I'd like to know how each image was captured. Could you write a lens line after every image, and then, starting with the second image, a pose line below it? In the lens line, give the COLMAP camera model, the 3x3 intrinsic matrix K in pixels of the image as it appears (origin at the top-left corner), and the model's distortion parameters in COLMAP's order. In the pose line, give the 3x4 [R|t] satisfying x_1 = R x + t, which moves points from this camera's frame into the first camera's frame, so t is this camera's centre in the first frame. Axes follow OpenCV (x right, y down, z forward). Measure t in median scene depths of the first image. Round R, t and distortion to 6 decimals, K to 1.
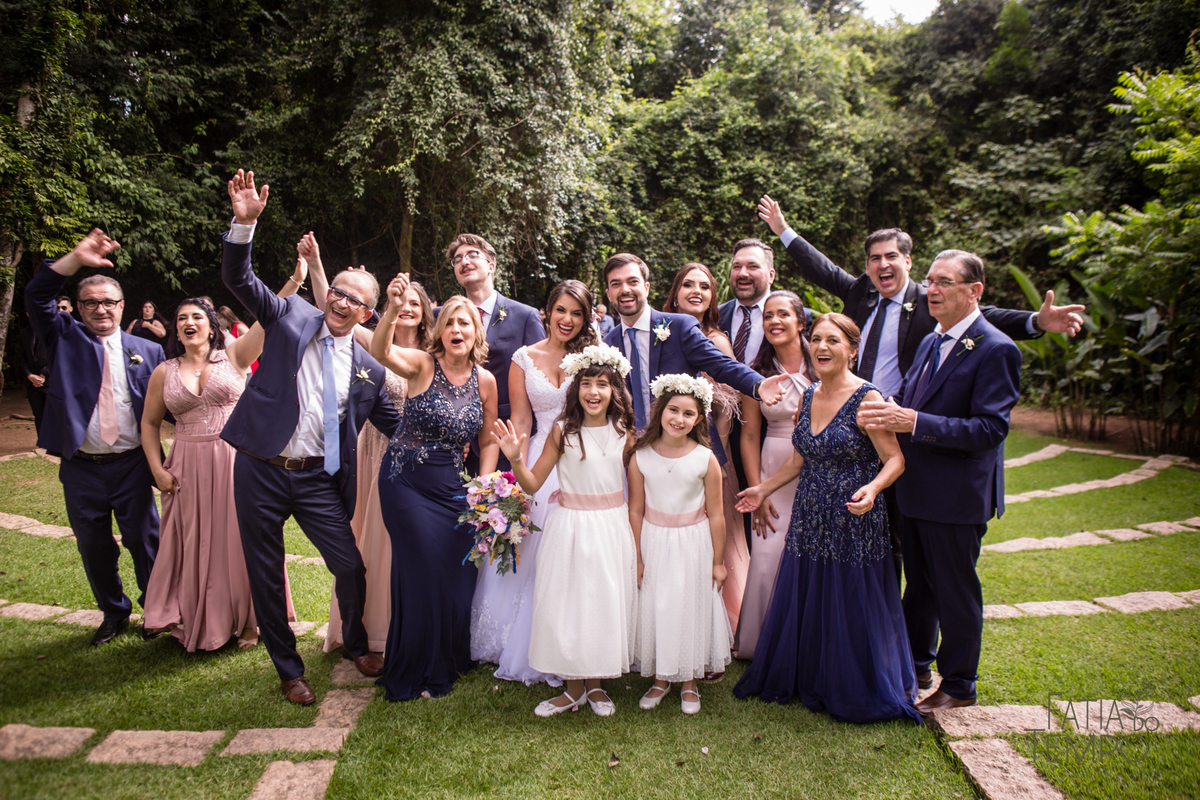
lens RADIAL K [[978.4, 0, 600.0], [0, 978.4, 400.0], [0, 0, 1]] dist [-0.008780, 0.002487]
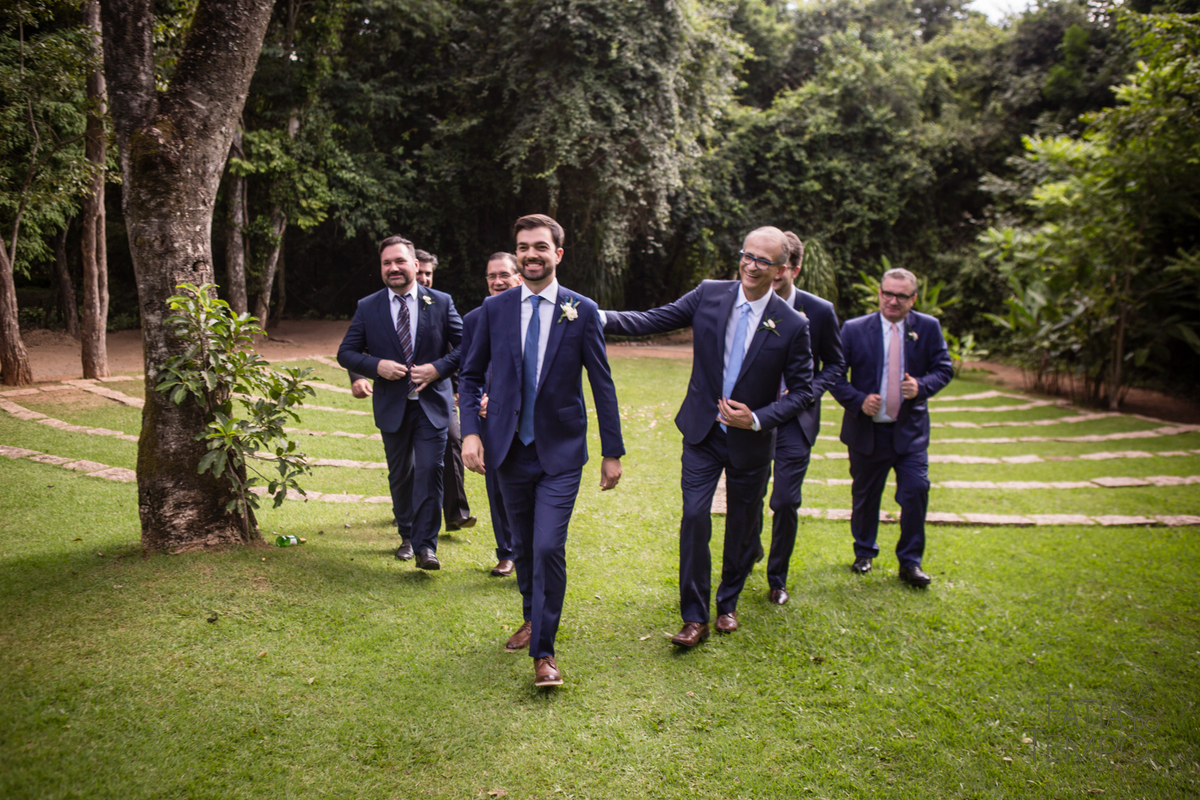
lens RADIAL K [[1088.1, 0, 600.0], [0, 1088.1, 400.0], [0, 0, 1]] dist [0.008965, -0.002681]
pose [[0.986359, 0.054882, -0.155188, 0.108386], [-0.050701, 0.998240, 0.030770, 0.028223], [0.156604, -0.022482, 0.987406, -0.441428]]
